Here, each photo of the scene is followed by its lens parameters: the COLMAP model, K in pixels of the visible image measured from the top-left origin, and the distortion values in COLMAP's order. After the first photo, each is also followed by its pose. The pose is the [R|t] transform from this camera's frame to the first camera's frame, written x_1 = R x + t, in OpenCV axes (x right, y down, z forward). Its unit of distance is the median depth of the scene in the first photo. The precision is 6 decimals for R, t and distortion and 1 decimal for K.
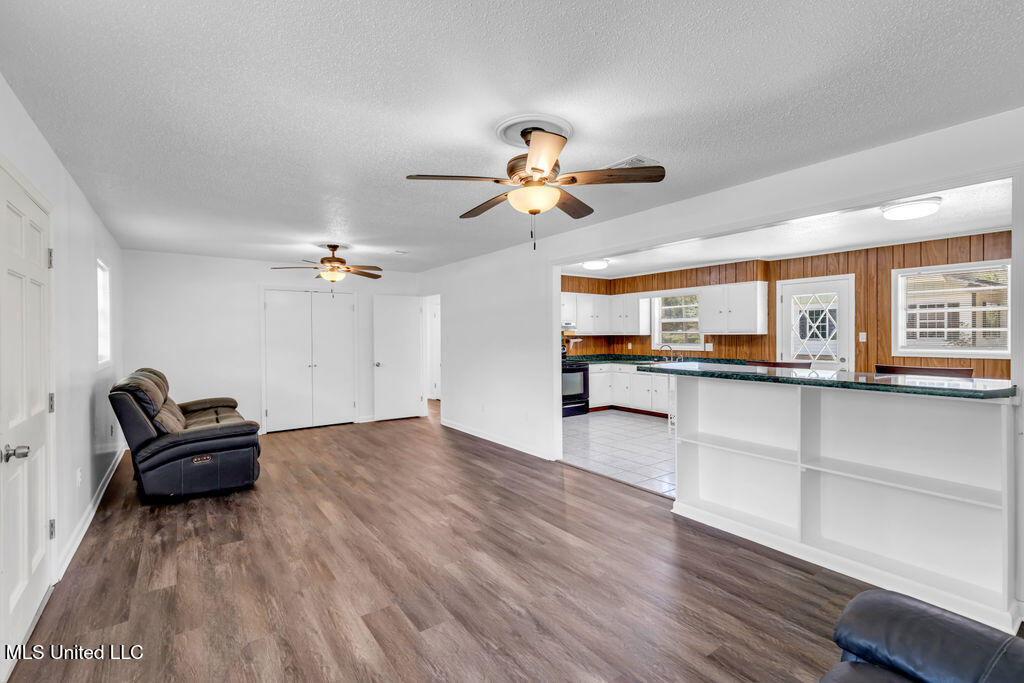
lens RADIAL K [[462.0, 0, 517.8], [0, 462.0, 334.8], [0, 0, 1]] dist [0.009904, -0.001851]
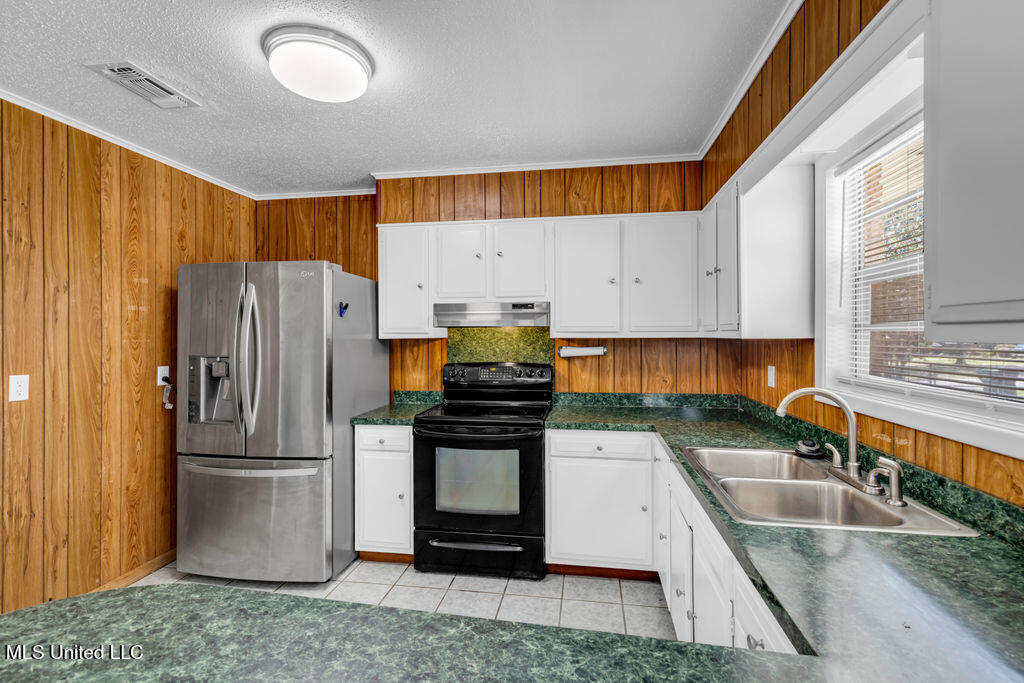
lens RADIAL K [[462.0, 0, 517.6], [0, 462.0, 334.2], [0, 0, 1]] dist [0.009904, -0.001851]
pose [[0.704998, 0.002133, -0.709206, 0.505783], [-0.001041, 0.999998, 0.001973, -0.003013], [0.709208, -0.000652, 0.704999, 1.040649]]
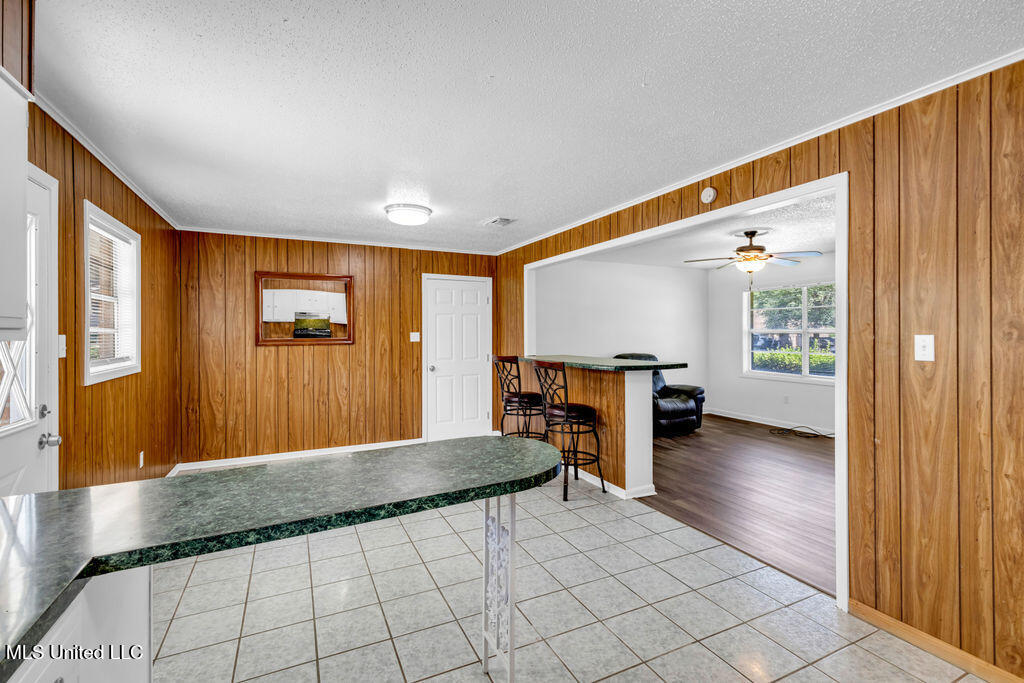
lens RADIAL K [[462.0, 0, 517.2], [0, 462.0, 327.9], [0, 0, 1]] dist [0.009904, -0.001851]
pose [[-0.985150, 0.009743, 0.171417, 0.287166], [0.007893, 0.999903, -0.011470, -0.002750], [-0.171512, -0.009947, -0.985132, 1.326205]]
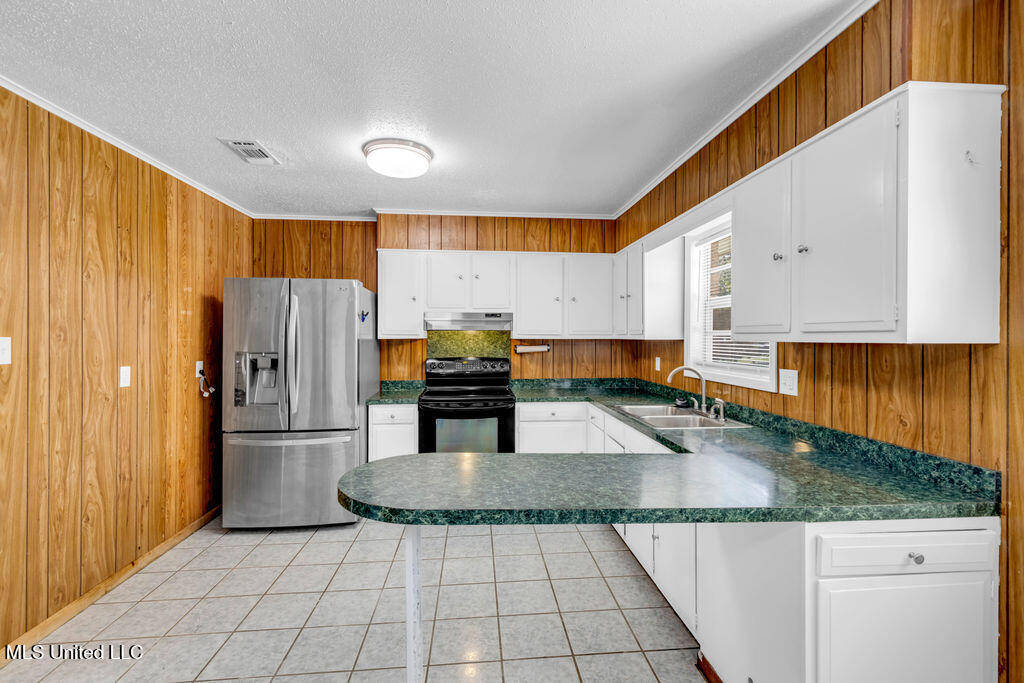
lens RADIAL K [[462.0, 0, 517.3], [0, 462.0, 335.8], [0, 0, 1]] dist [0.009904, -0.001851]
pose [[0.857703, 0.007166, -0.514096, 0.536607], [-0.007509, 0.999971, 0.001411, -0.003597], [0.514091, 0.002650, 0.857732, 0.829600]]
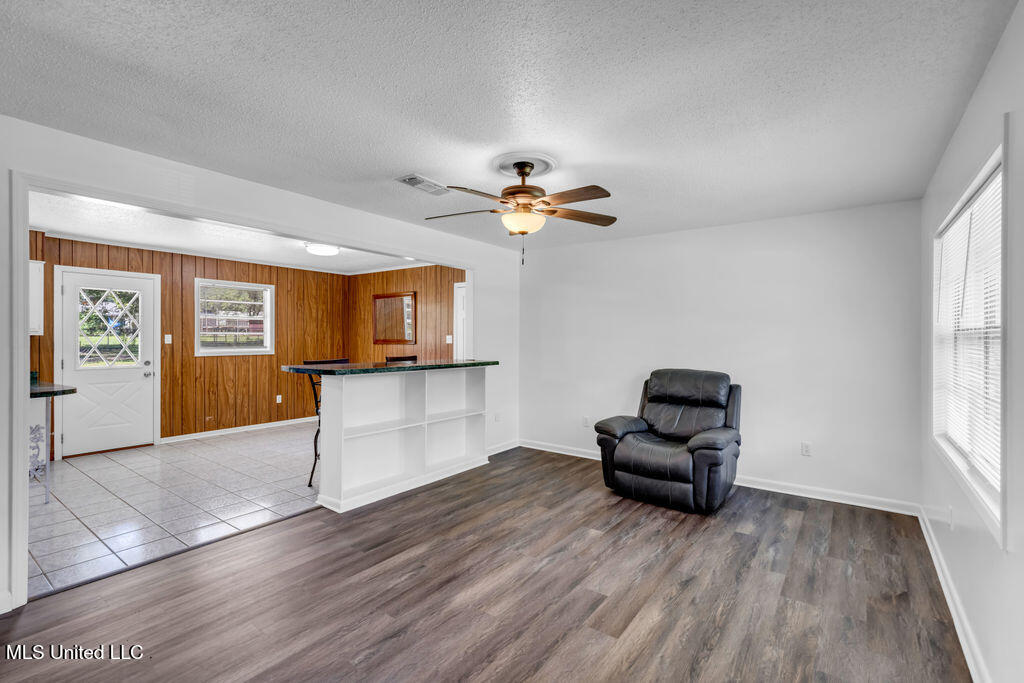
lens RADIAL K [[462.0, 0, 519.8], [0, 462.0, 338.5], [0, 0, 1]] dist [0.009904, -0.001851]
pose [[-0.305594, 0.001347, 0.952161, -0.457172], [-0.002711, 0.999994, -0.002284, 0.003847], [-0.952158, -0.003279, -0.305588, 0.578696]]
